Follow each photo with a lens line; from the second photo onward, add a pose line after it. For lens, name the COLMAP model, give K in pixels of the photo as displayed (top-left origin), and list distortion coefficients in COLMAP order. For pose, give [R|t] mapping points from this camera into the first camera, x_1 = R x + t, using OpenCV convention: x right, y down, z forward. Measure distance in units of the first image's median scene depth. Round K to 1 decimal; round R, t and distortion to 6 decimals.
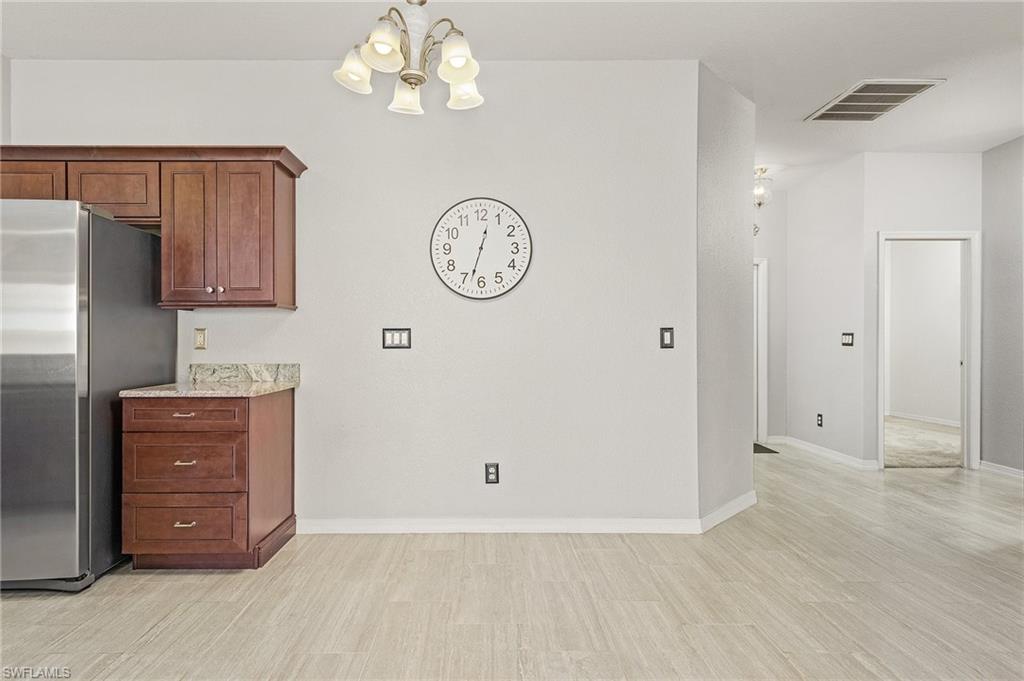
lens RADIAL K [[561.6, 0, 493.5], [0, 561.6, 347.3], [0, 0, 1]] dist [0.003530, -0.000149]
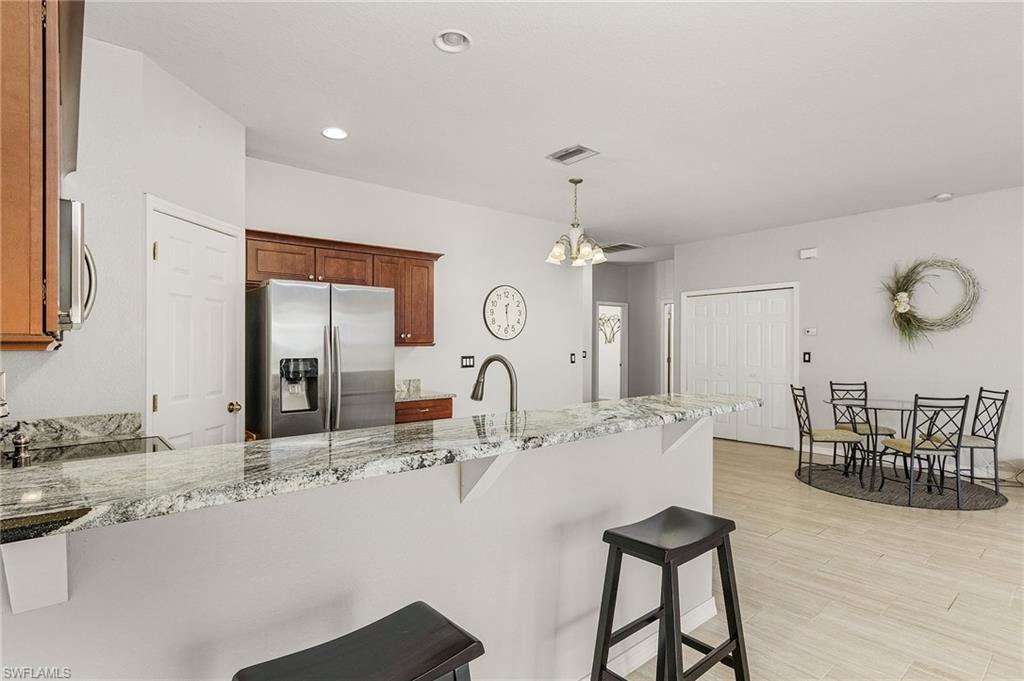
lens RADIAL K [[517.0, 0, 510.8], [0, 517.0, 343.2], [0, 0, 1]] dist [0.000922, 0.001014]
pose [[0.762005, -0.001691, 0.647569, -1.236687], [0.013599, 0.999818, -0.013392, -0.056112], [-0.647429, 0.019011, 0.761889, -0.349732]]
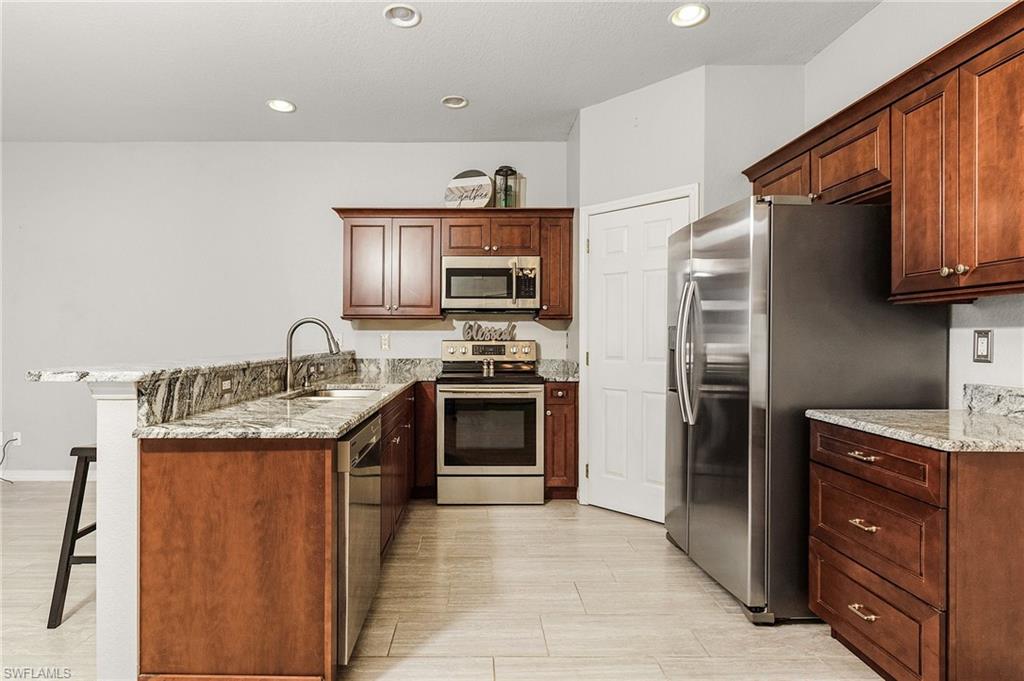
lens RADIAL K [[532.2, 0, 492.9], [0, 532.2, 337.7], [0, 0, 1]] dist [0.000336, -0.000130]
pose [[-0.004935, 0.001788, -0.999986, 0.106246], [-0.013398, 0.999909, 0.001854, -0.020670], [0.999898, 0.013407, -0.004910, 0.484935]]
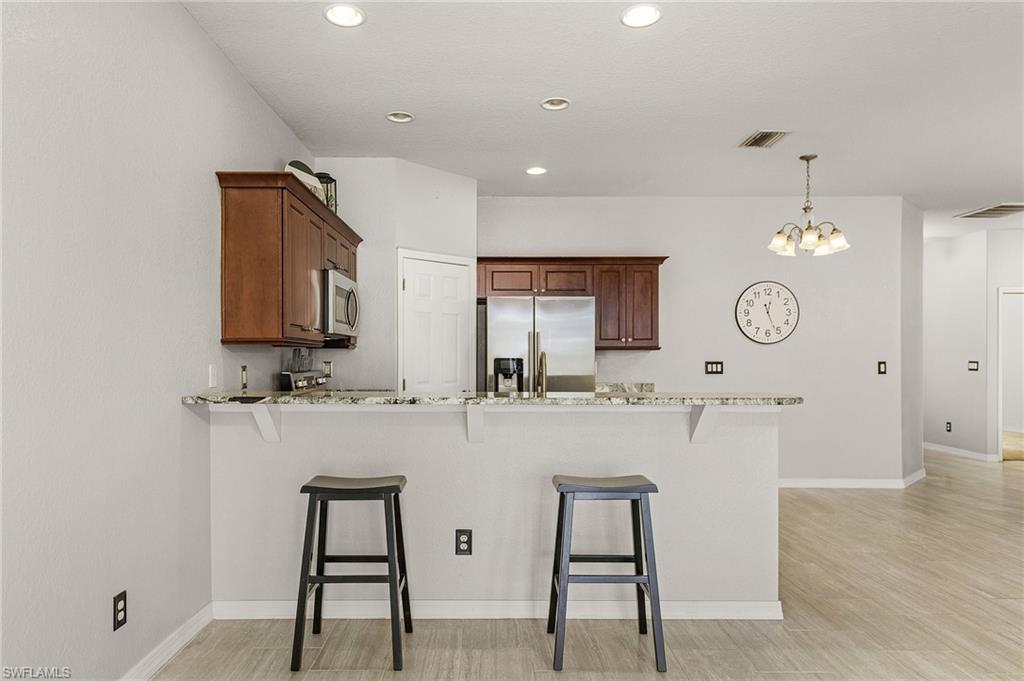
lens RADIAL K [[654.2, 0, 496.2], [0, 654.2, 359.5], [0, 0, 1]] dist [-0.000145, -0.000300]
pose [[0.999996, 0.002177, -0.001777, -0.884007], [-0.002190, 0.999972, -0.007147, -0.027288], [0.001762, 0.007151, 0.999973, -0.980891]]
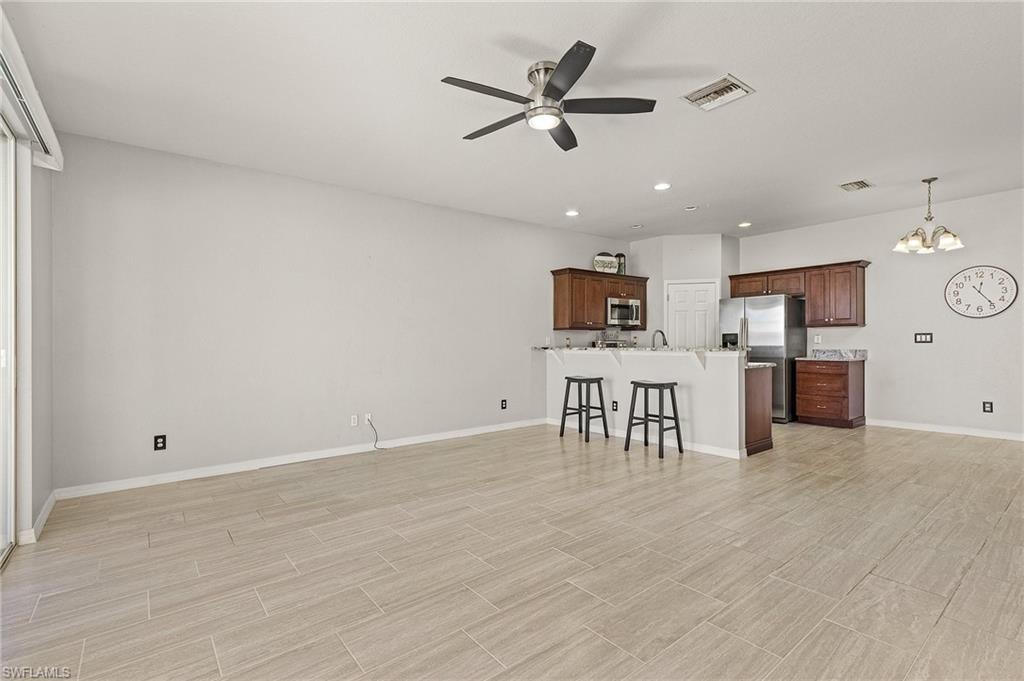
lens RADIAL K [[476.0, 0, 505.2], [0, 476.0, 344.3], [0, 0, 1]] dist [-0.001141, -0.000369]
pose [[0.611628, 0.000360, -0.791146, 0.306748], [0.000670, 0.999999, 0.000973, 0.005209], [0.791145, -0.001125, 0.611627, -1.463861]]
